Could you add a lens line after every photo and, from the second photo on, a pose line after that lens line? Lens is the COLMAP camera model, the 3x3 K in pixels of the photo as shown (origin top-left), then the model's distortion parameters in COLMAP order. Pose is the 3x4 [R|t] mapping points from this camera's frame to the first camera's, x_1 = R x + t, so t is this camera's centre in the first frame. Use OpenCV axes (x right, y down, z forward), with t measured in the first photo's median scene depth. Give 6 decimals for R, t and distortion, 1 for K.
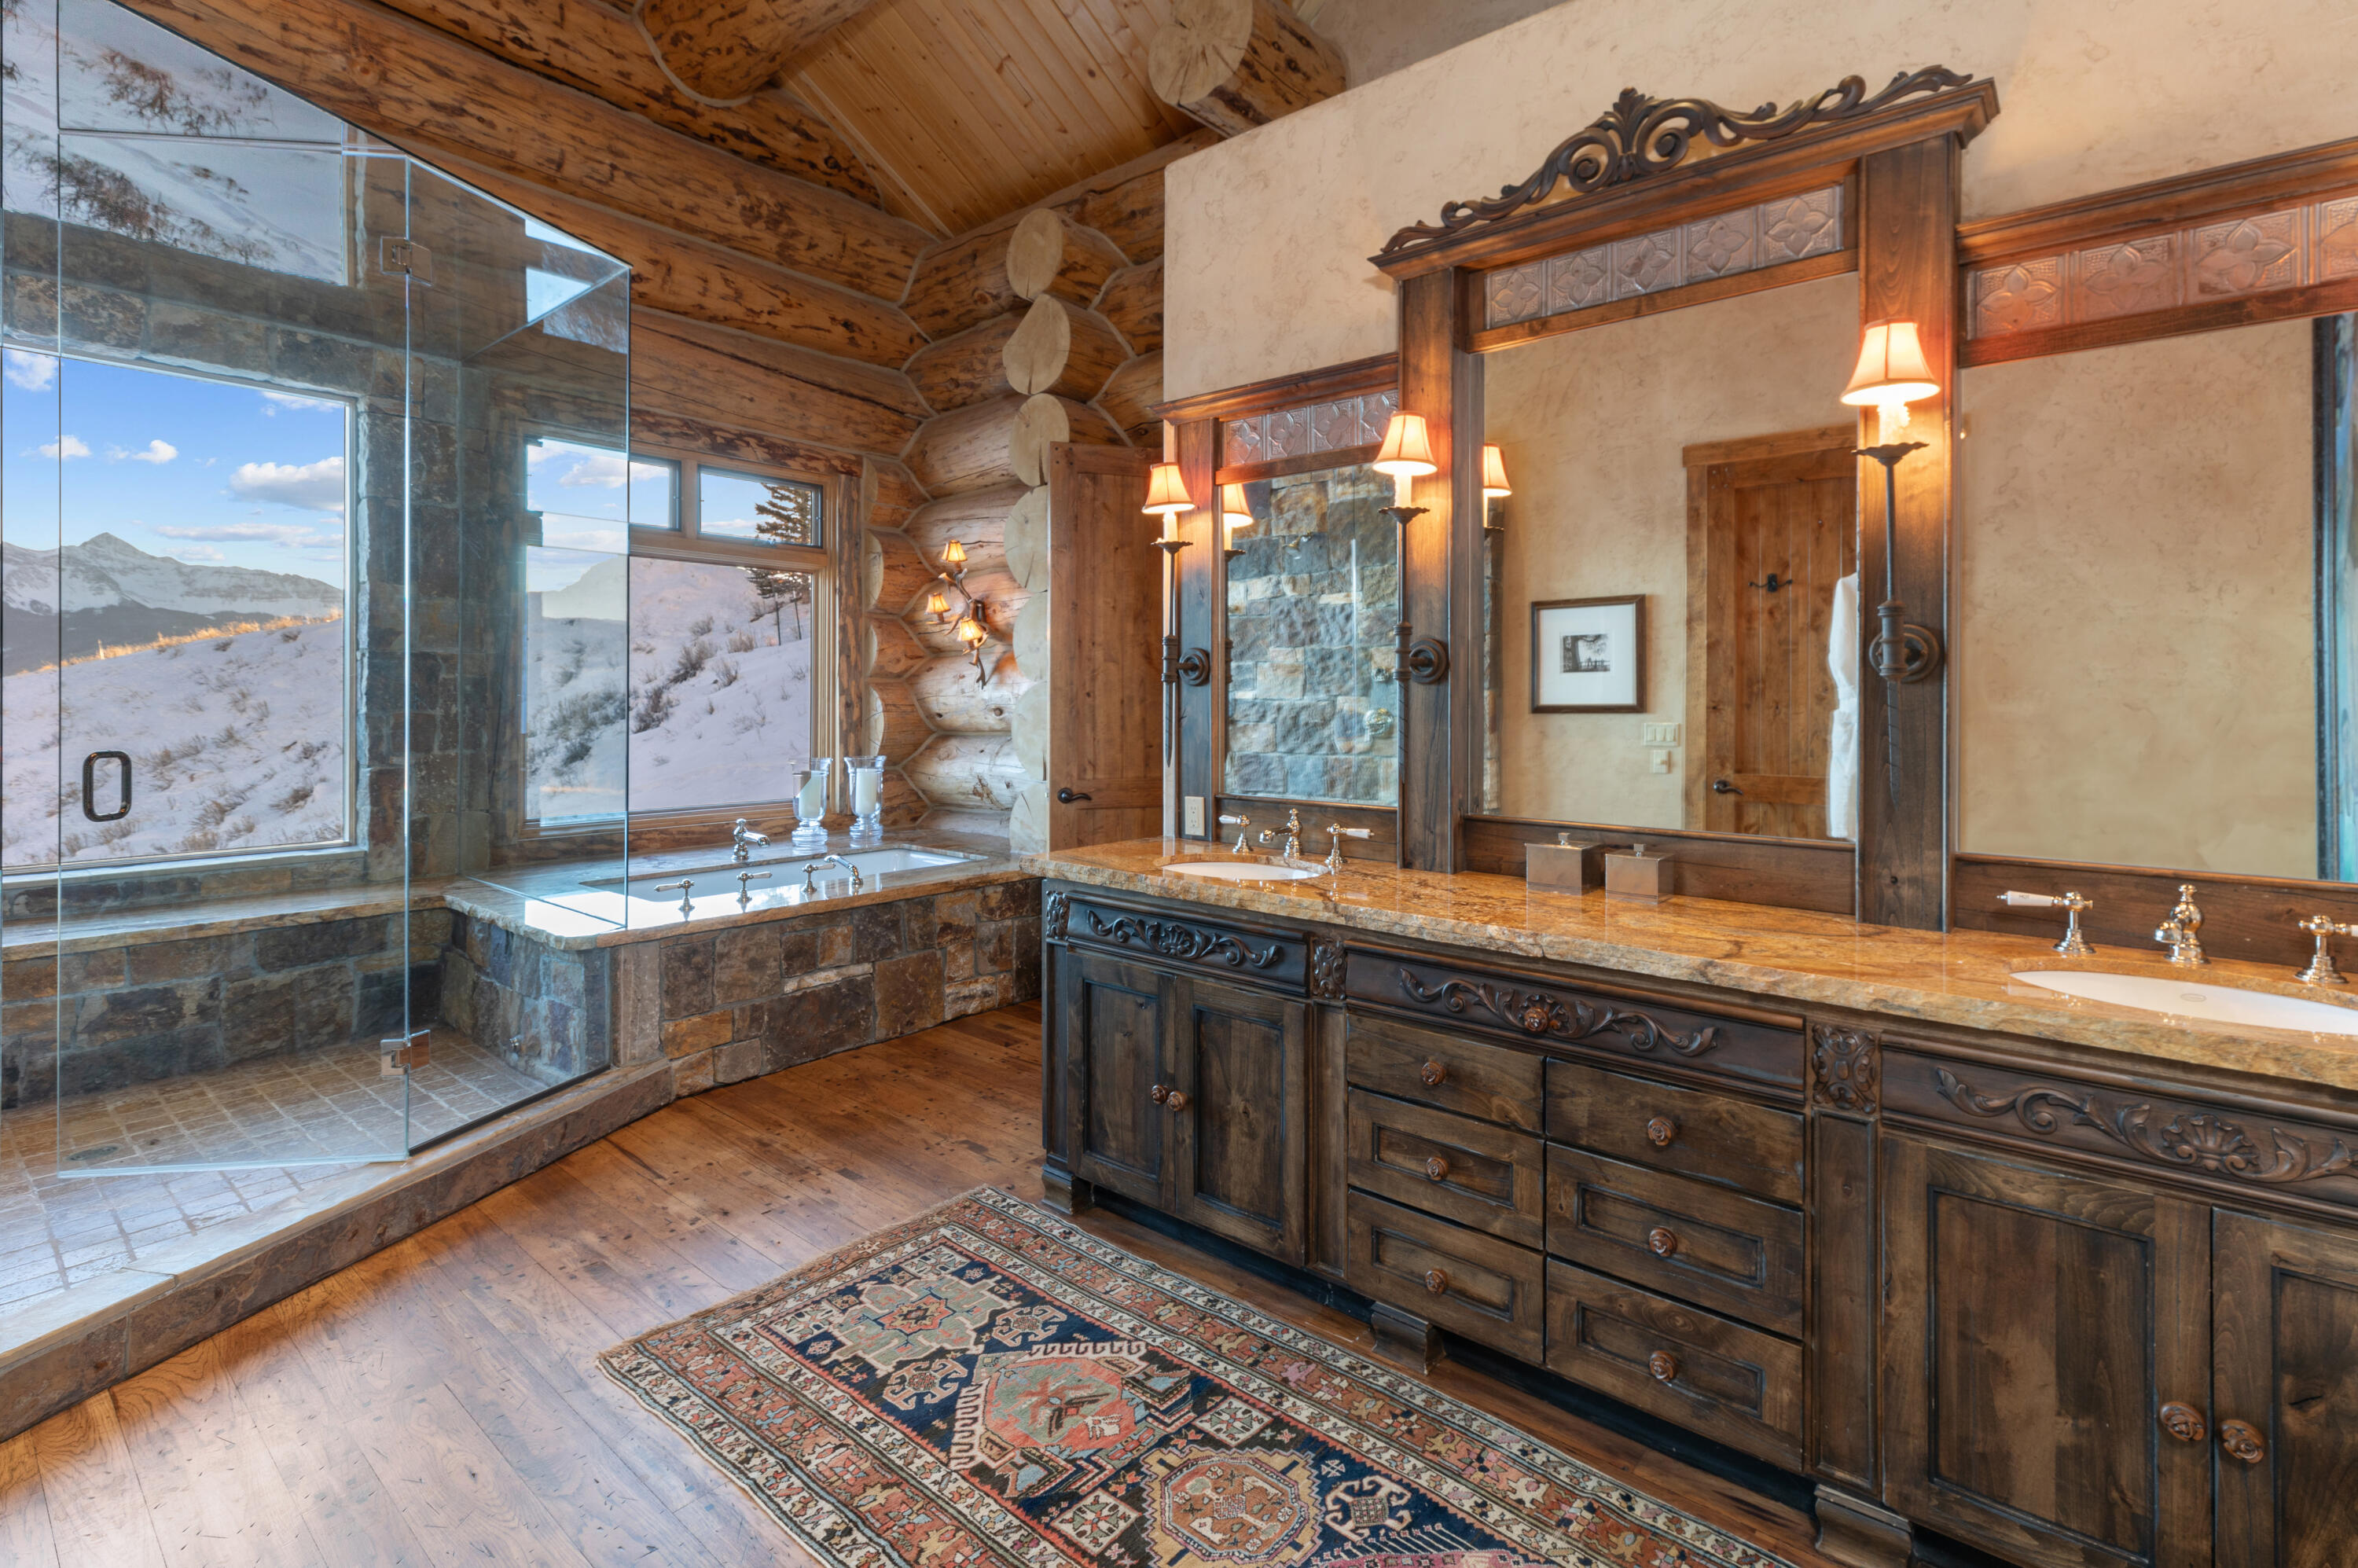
lens RADIAL K [[1122.6, 0, 1180.3], [0, 1122.6, 698.2], [0, 0, 1]] dist [-0.000186, 0.000007]
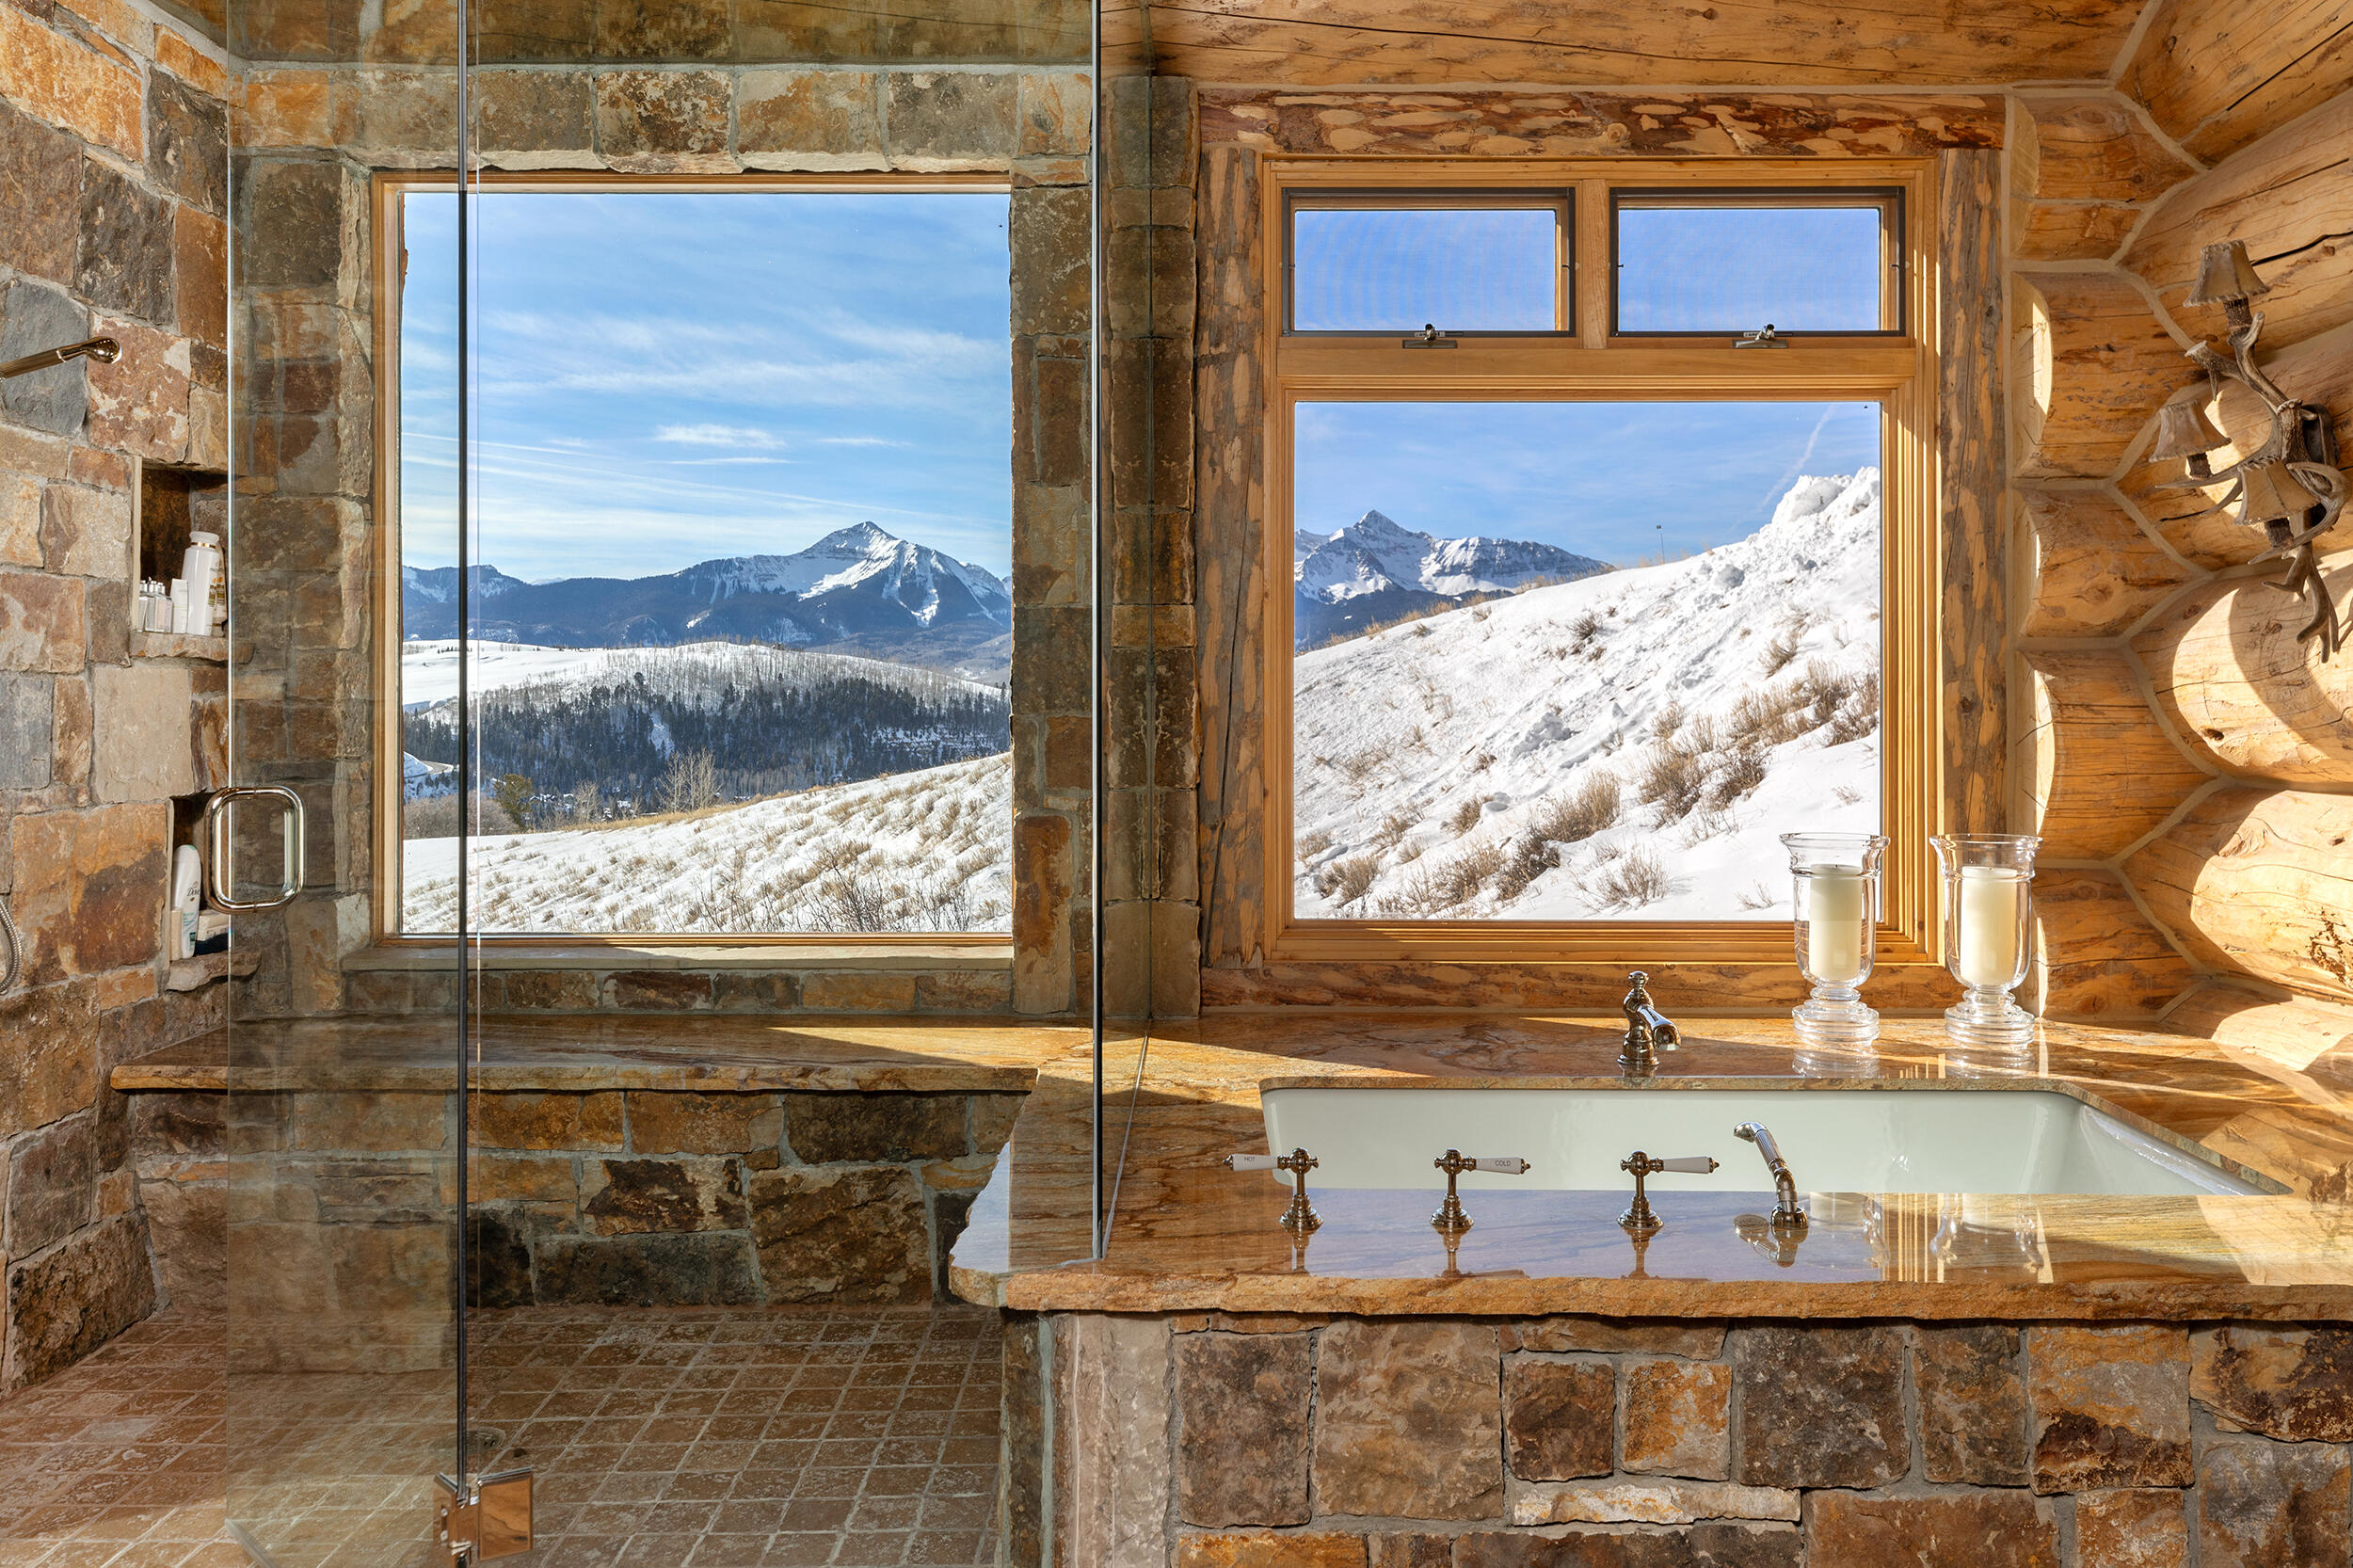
lens RADIAL K [[1717.6, 0, 1176.8], [0, 1717.6, 678.4], [0, 0, 1]] dist [0.009667, -0.006627]
pose [[0.651639, -0.007901, -0.758488, -0.006857], [0.001961, 0.999960, -0.008732, 0.001288], [0.758526, 0.004203, 0.651629, 0.417290]]
